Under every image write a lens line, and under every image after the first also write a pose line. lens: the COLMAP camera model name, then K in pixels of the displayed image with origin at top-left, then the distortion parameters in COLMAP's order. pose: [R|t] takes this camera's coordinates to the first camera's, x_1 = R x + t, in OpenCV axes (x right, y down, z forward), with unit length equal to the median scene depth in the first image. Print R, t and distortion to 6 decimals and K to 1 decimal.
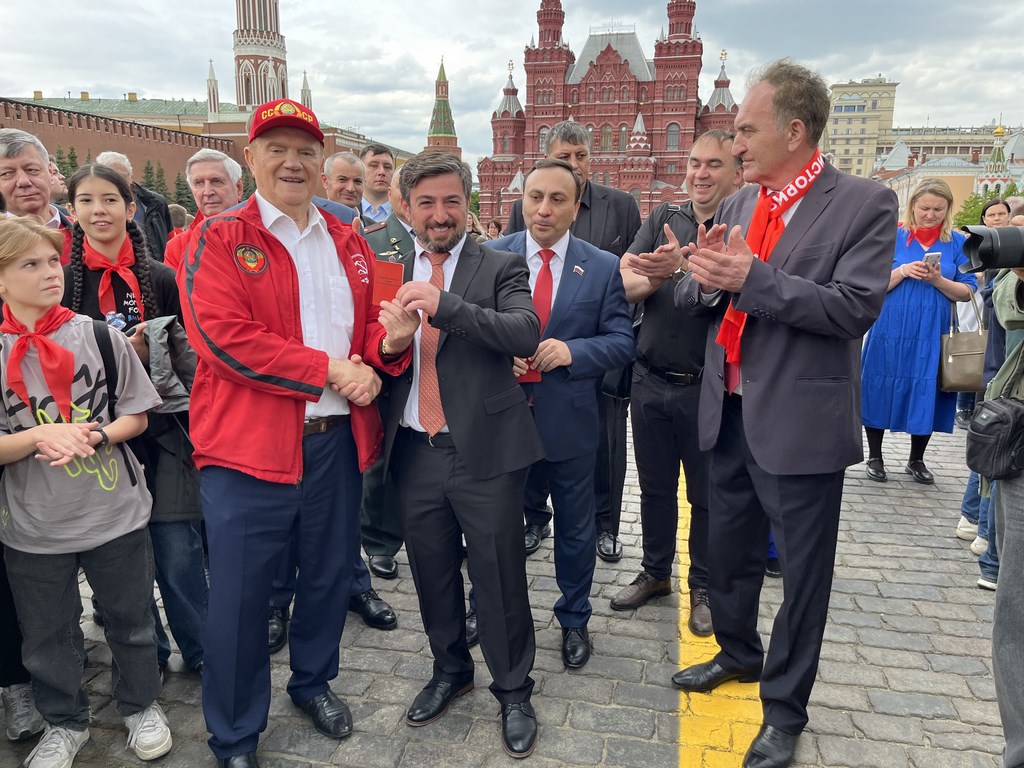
lens RADIAL K [[783.8, 0, 525.1], [0, 783.8, 380.2], [0, 0, 1]] dist [0.071542, -0.092478]
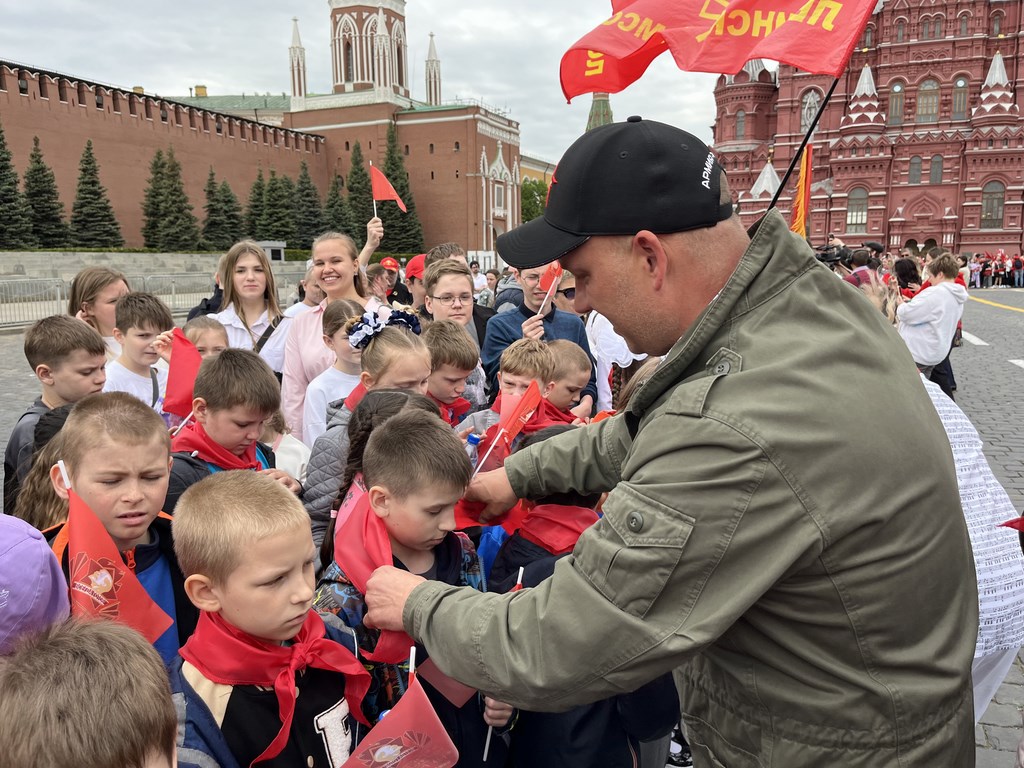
lens RADIAL K [[765.3, 0, 522.0], [0, 765.3, 377.9], [0, 0, 1]] dist [0.065470, -0.090587]
pose [[0.988578, -0.000019, -0.150713, -0.109214], [-0.006614, 0.999031, -0.043512, -0.074532], [0.150567, 0.044011, 0.987620, 0.398260]]
